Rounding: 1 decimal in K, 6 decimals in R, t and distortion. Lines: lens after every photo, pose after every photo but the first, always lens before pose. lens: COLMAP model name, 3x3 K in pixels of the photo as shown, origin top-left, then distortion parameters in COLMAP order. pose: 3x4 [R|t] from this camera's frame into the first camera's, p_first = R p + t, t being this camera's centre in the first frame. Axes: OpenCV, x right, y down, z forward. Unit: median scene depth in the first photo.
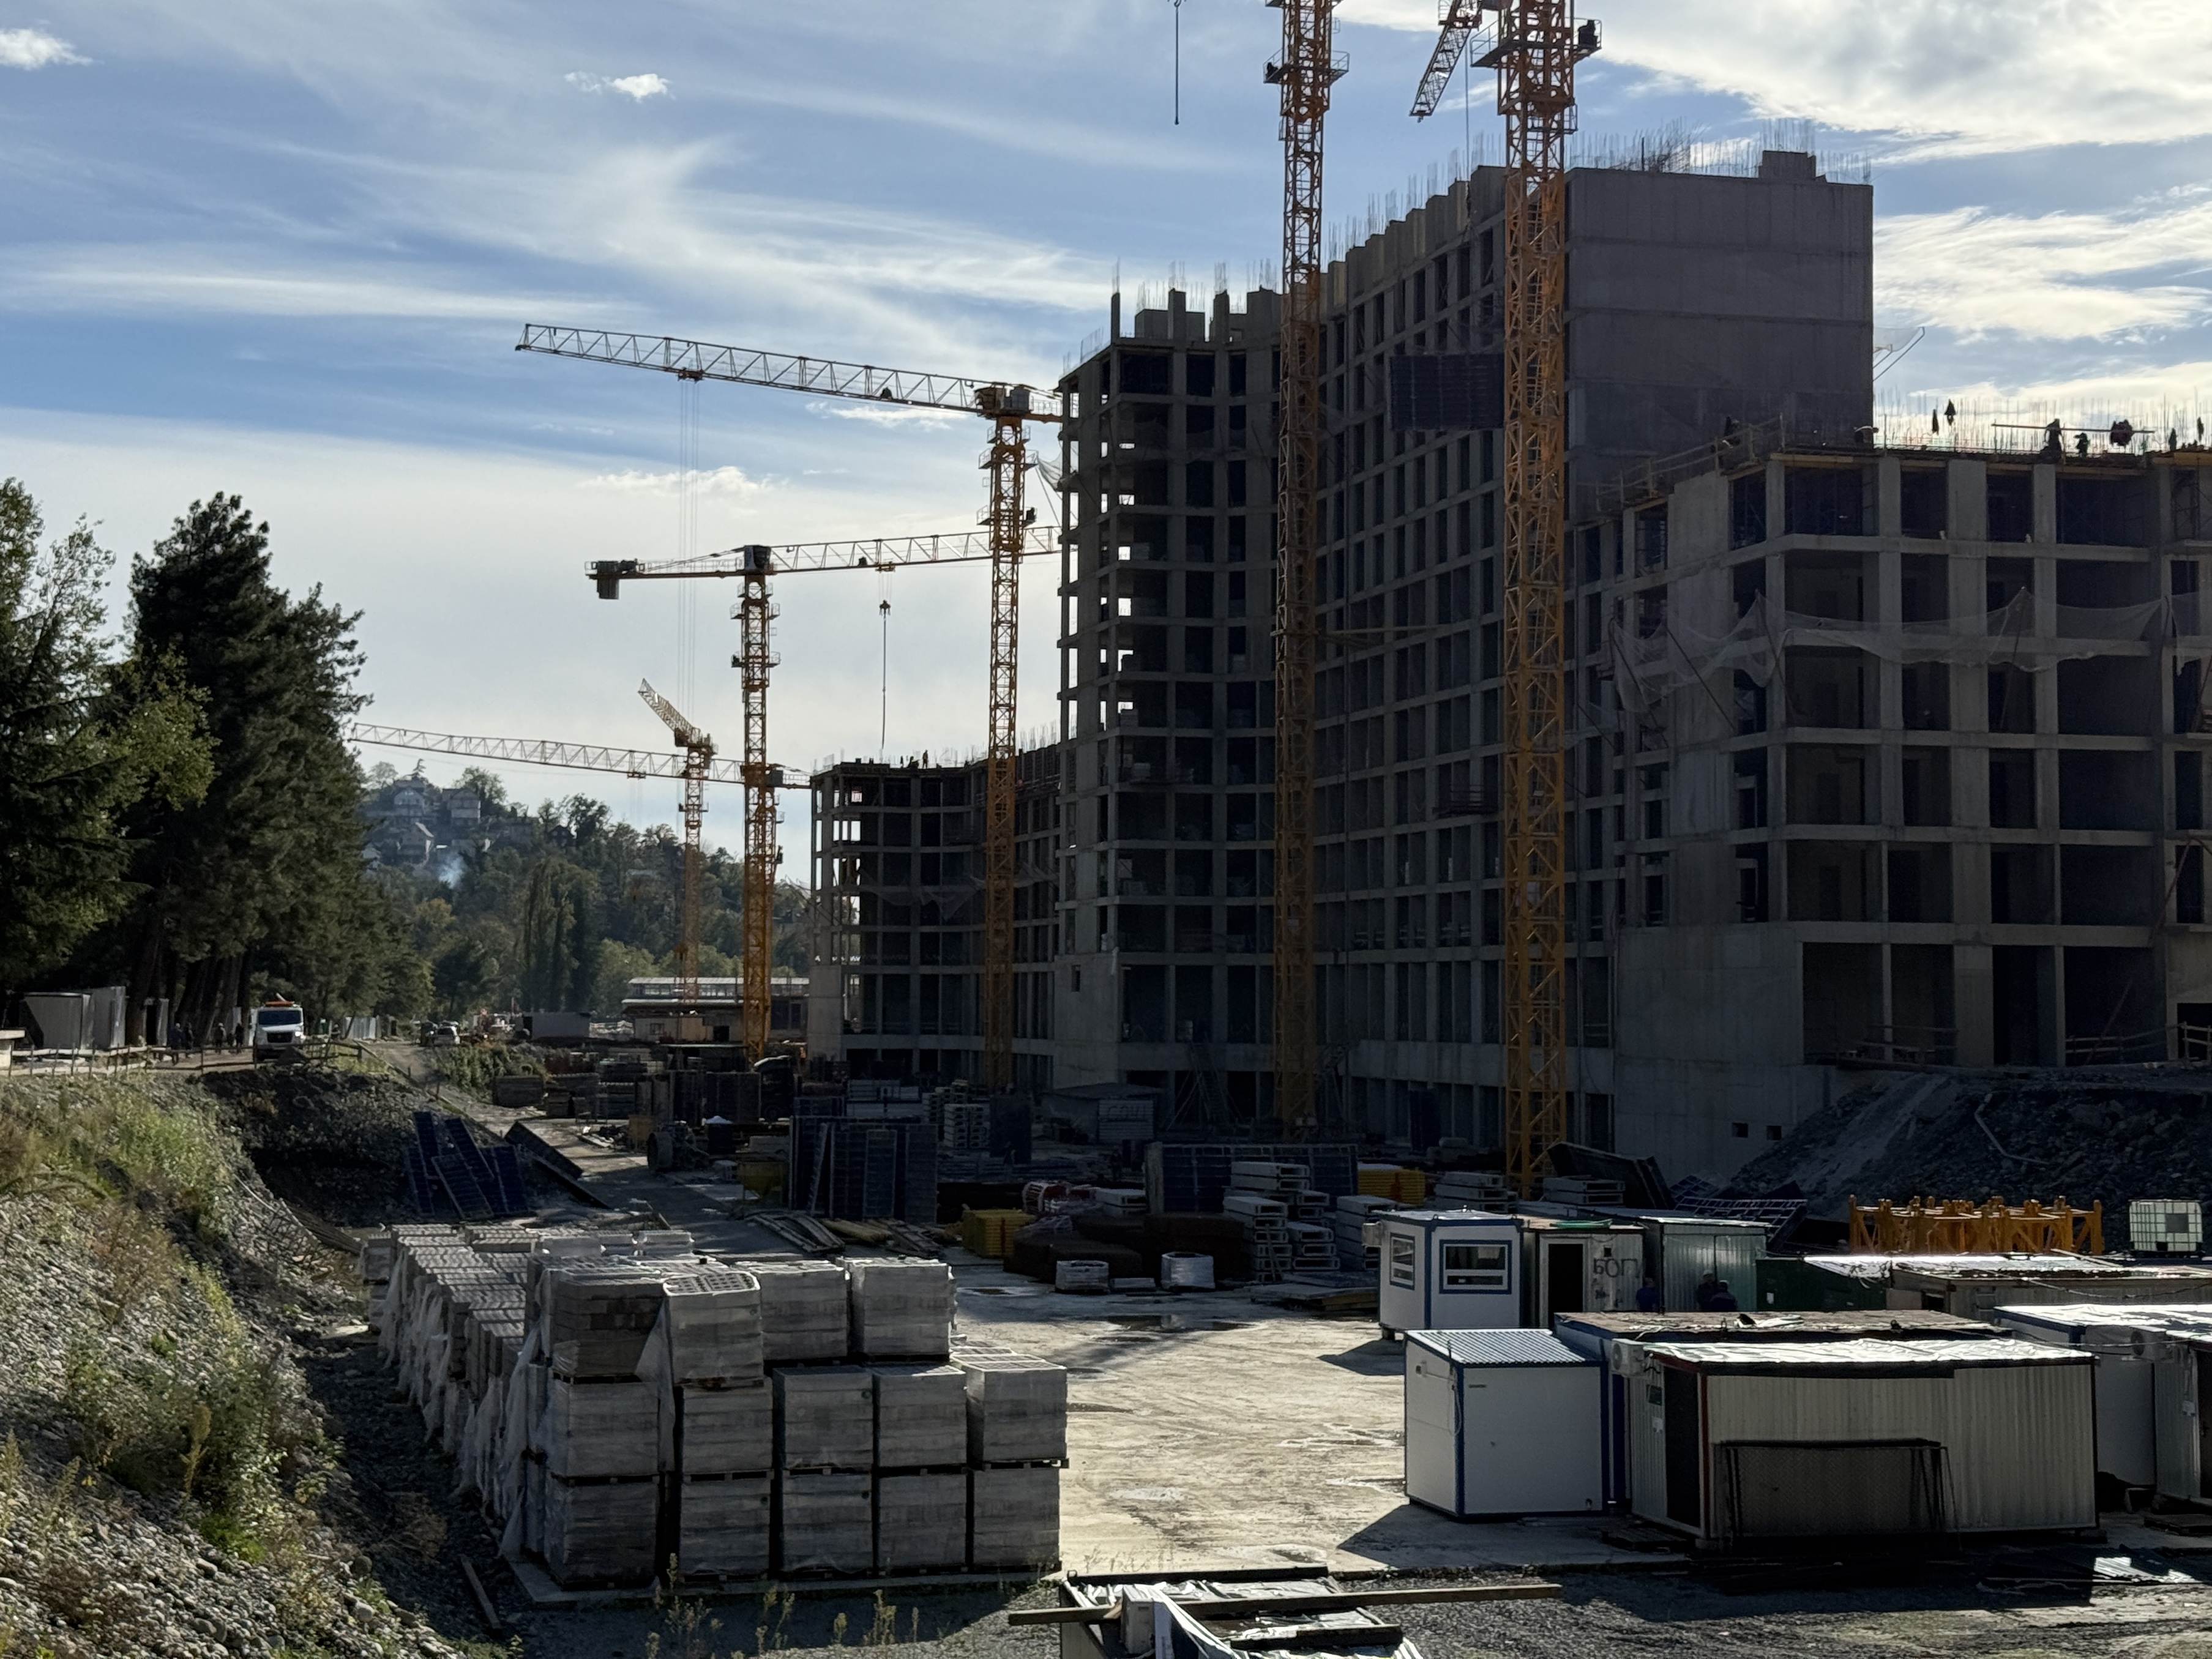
lens RADIAL K [[3354.6, 0, 1109.7], [0, 3354.6, 828.9], [0, 0, 1]] dist [0.369713, -0.006139]
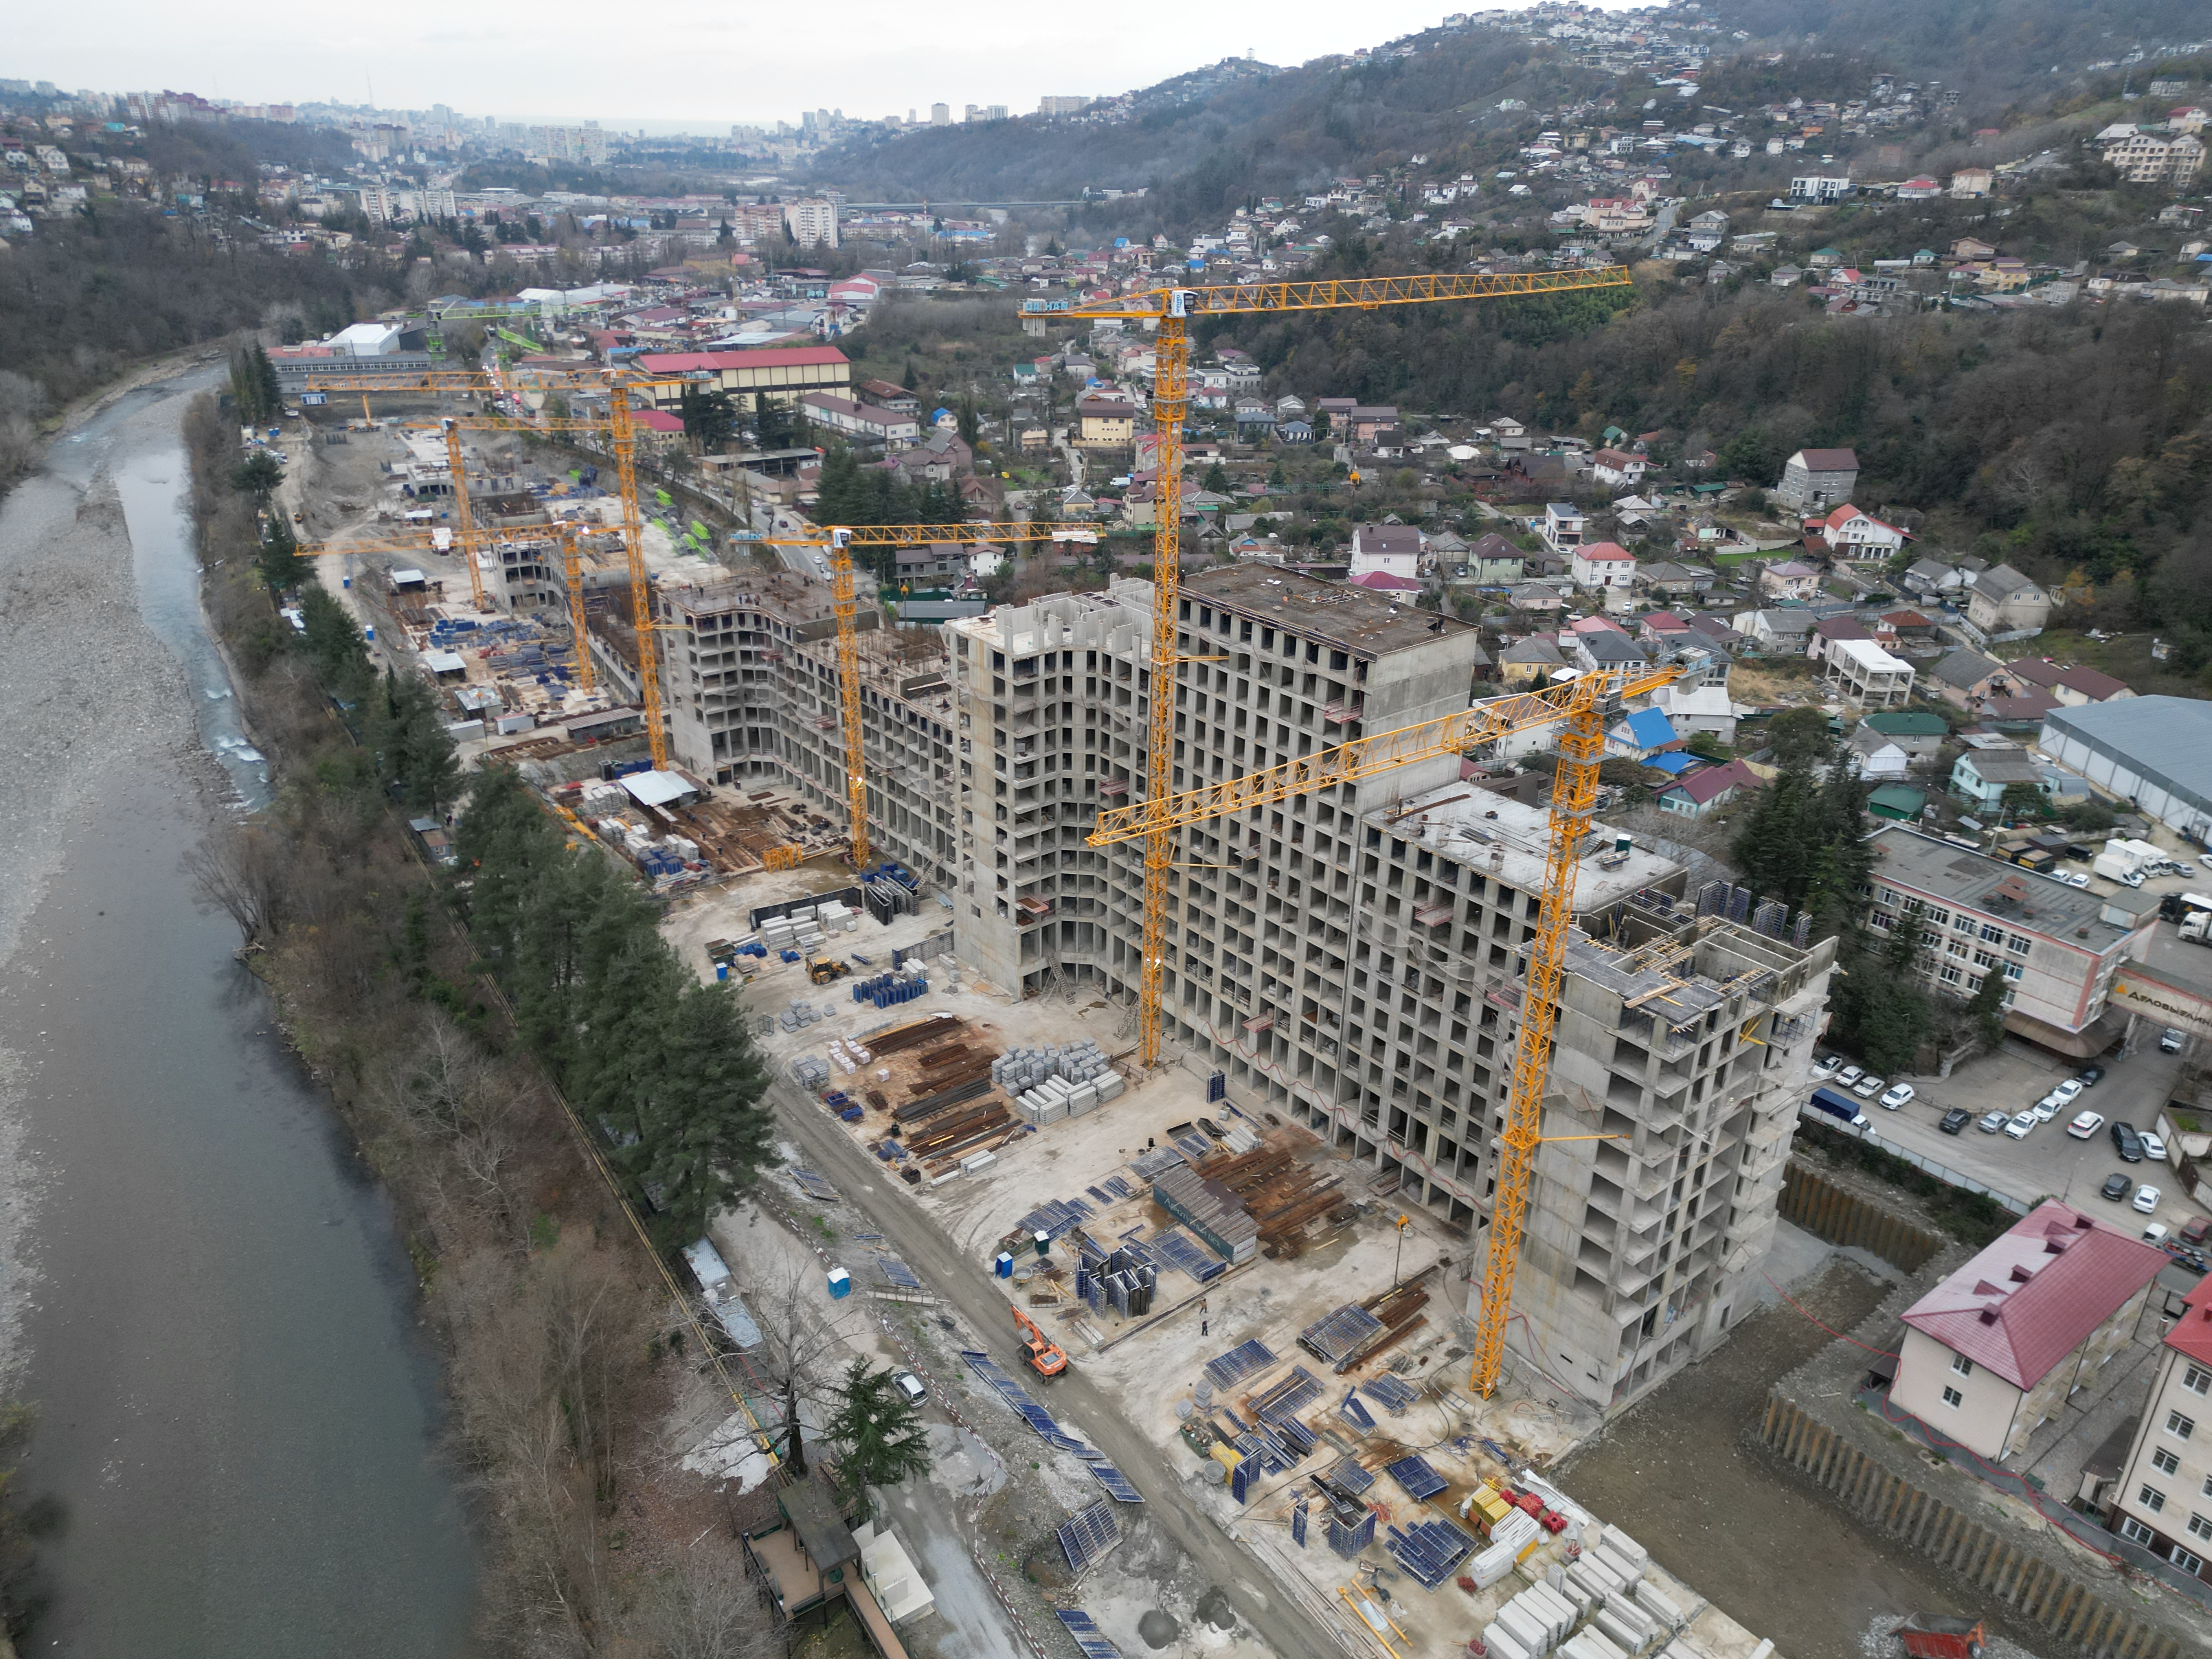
lens RADIAL K [[1537.7, 0, 1097.0], [0, 1537.7, 837.6], [0, 0, 1]] dist [0.069330, -0.061829]
pose [[0.918122, -0.168691, 0.358603, -0.284231], [-0.020439, 0.883520, 0.467947, -0.462369], [-0.395771, -0.436962, 0.807731, 0.229043]]
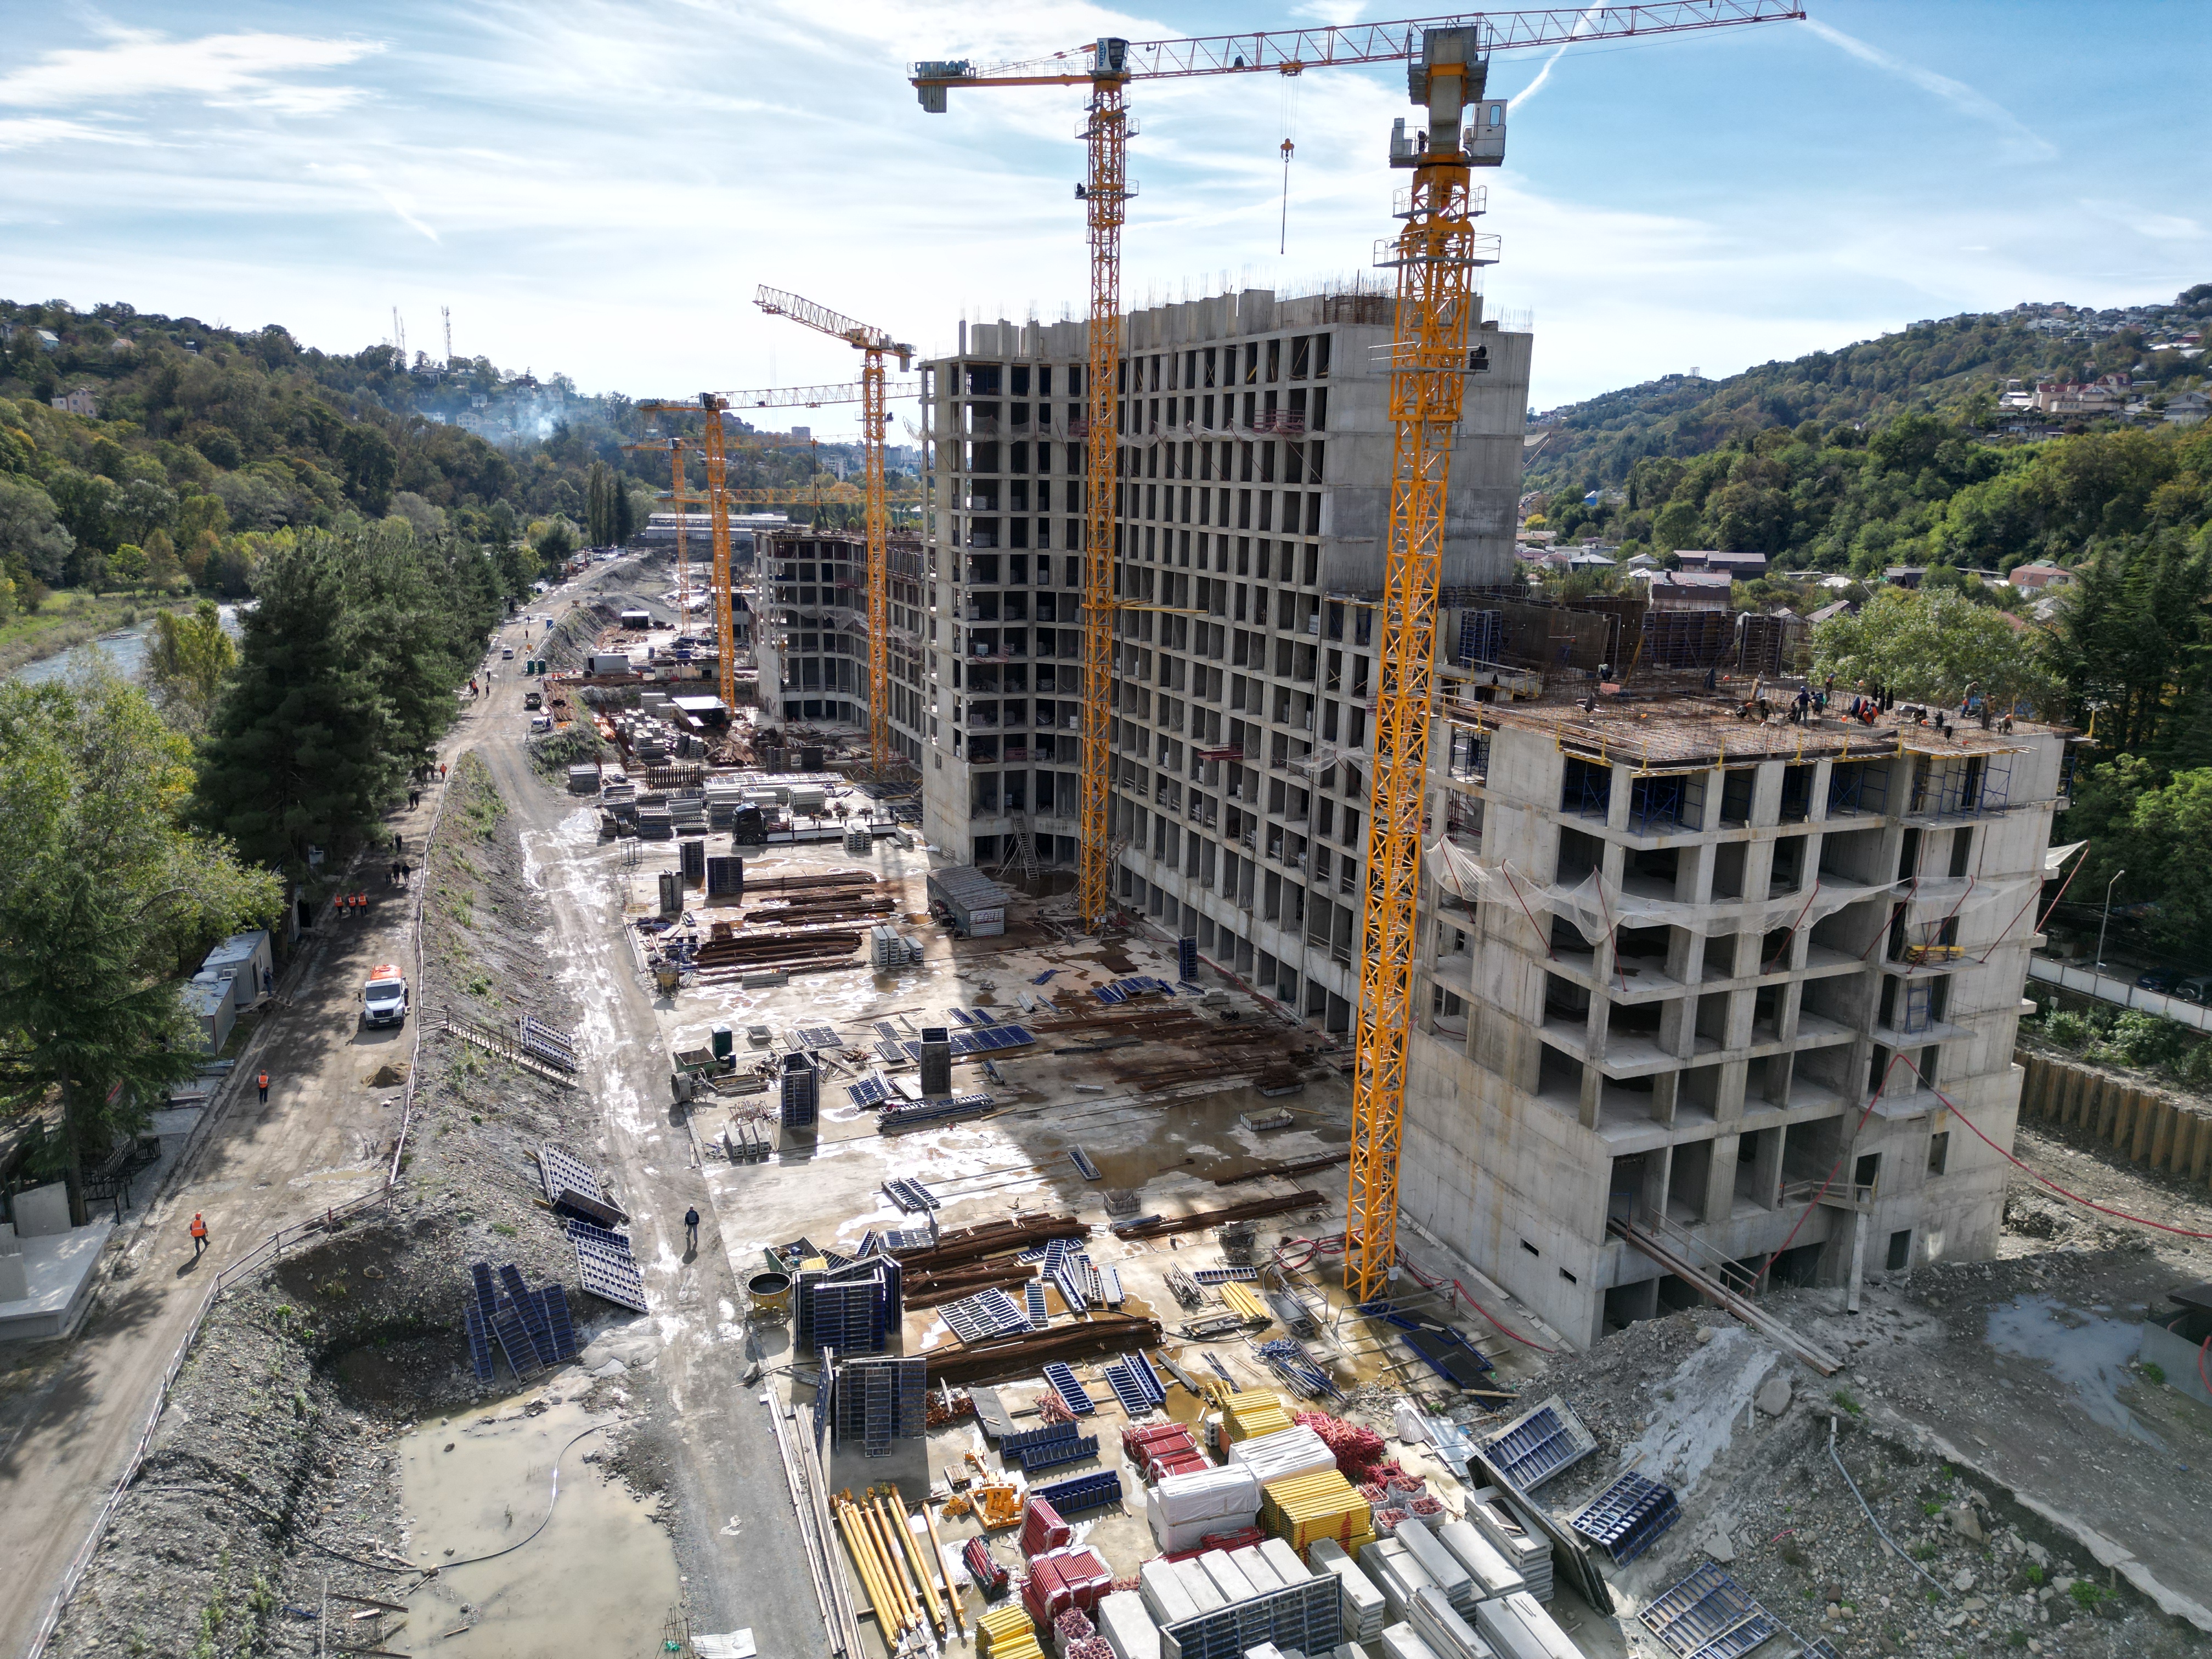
lens RADIAL K [[1537.7, 0, 1097.0], [0, 1537.7, 837.6], [0, 0, 1]] dist [0.069330, -0.061829]
pose [[0.991665, -0.026698, 0.126047, -0.029070], [-0.010495, 0.958308, 0.285546, -0.136493], [-0.128416, -0.284489, 0.950040, 0.302011]]
